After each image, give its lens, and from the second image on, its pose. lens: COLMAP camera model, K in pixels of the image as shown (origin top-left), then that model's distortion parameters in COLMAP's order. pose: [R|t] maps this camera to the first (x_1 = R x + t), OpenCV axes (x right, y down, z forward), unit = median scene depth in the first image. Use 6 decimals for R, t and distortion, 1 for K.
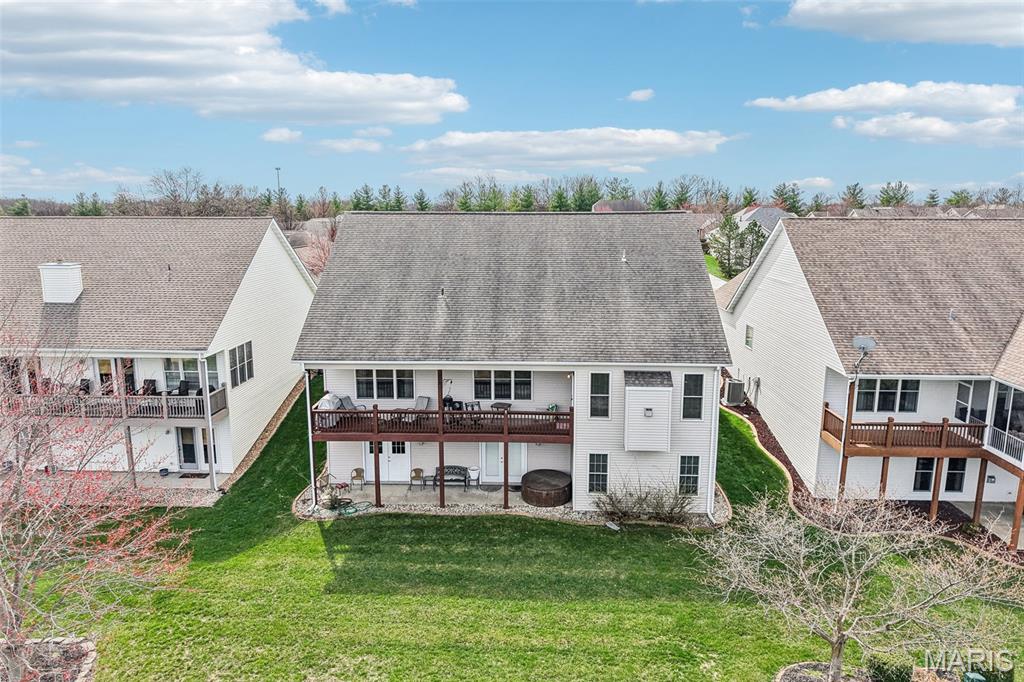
lens RADIAL K [[690.5, 0, 512.0], [0, 690.5, 341.0], [0, 0, 1]] dist [0.006052, -0.003008]
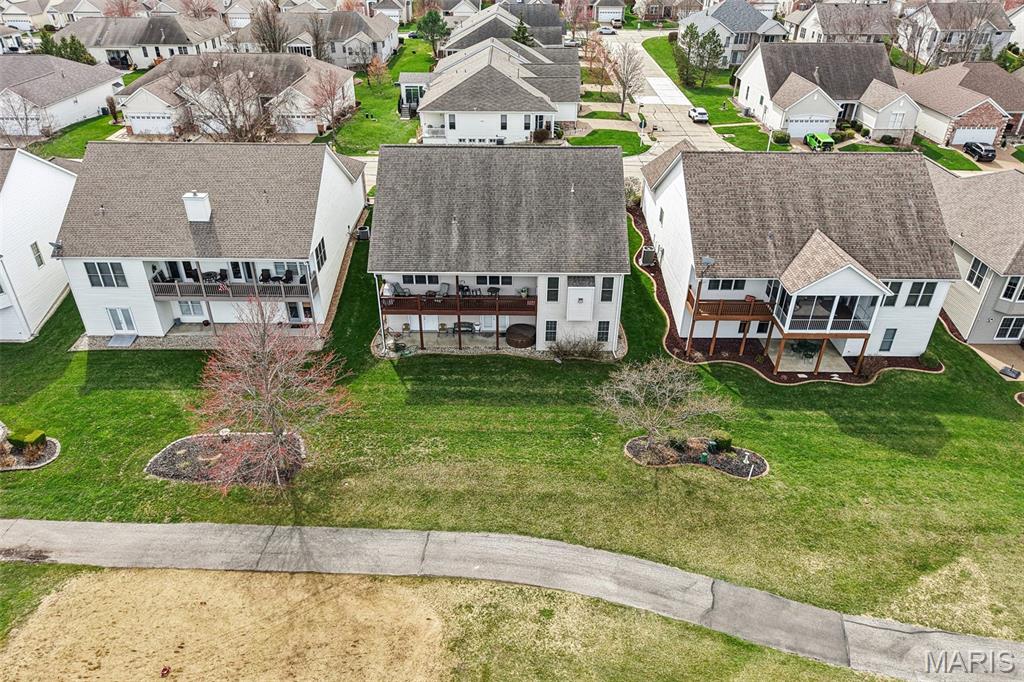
lens RADIAL K [[697.6, 0, 512.0], [0, 697.6, 341.0], [0, 0, 1]] dist [0.078620, -0.114874]
pose [[0.999179, -0.016028, 0.037217, -0.037100], [0.001417, 0.931708, 0.363207, -0.410877], [-0.040497, -0.362855, 0.930965, -0.615523]]
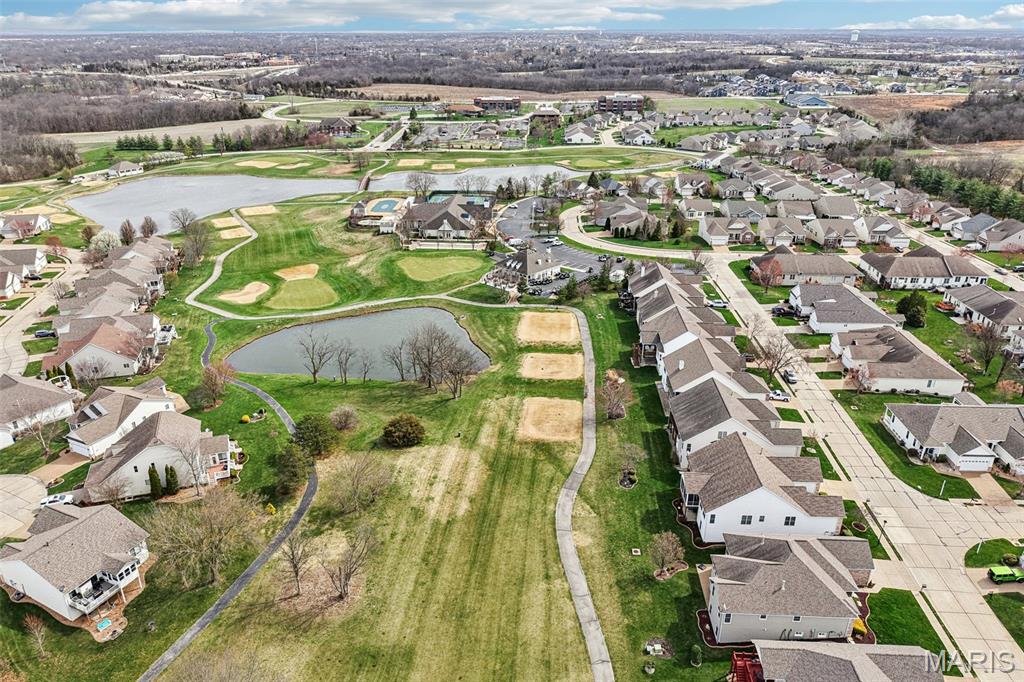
lens RADIAL K [[690.5, 0, 512.0], [0, 690.5, 341.0], [0, 0, 1]] dist [0.006052, -0.003008]
pose [[-0.006668, 0.403615, -0.914904, 4.400770], [-0.171532, 0.900902, 0.398688, -2.296716], [0.985156, 0.159594, 0.063225, -0.638633]]
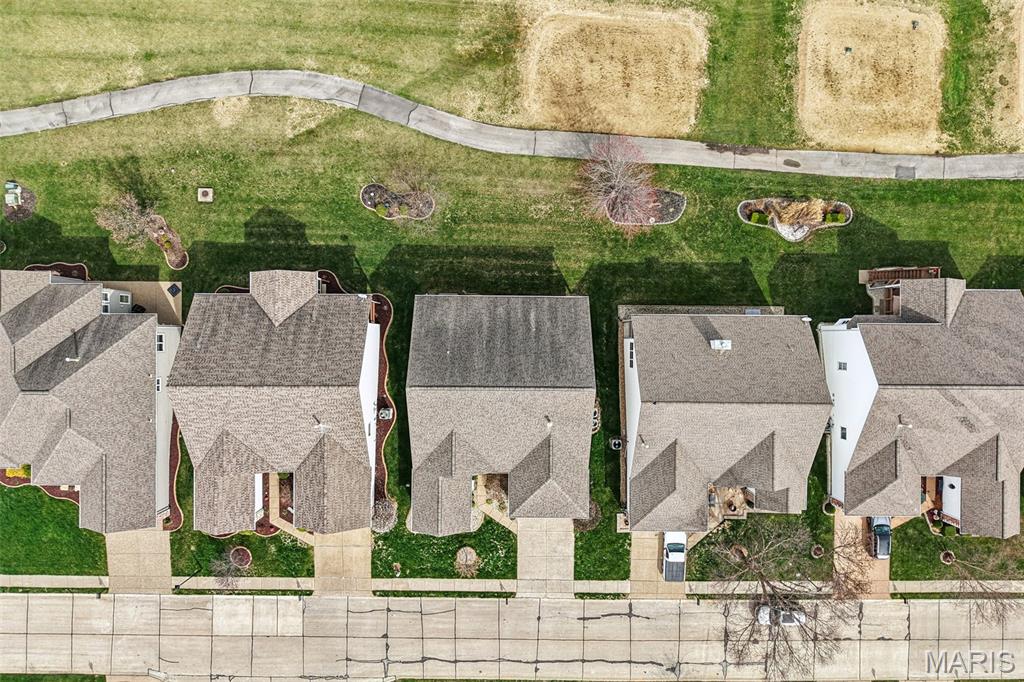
lens RADIAL K [[690.5, 0, 512.0], [0, 690.5, 341.0], [0, 0, 1]] dist [0.006052, -0.003008]
pose [[-0.999329, 0.035307, -0.009762, -0.010320], [-0.015764, -0.173938, 0.984630, -2.359513], [0.033066, 0.984123, 0.174378, 0.686227]]
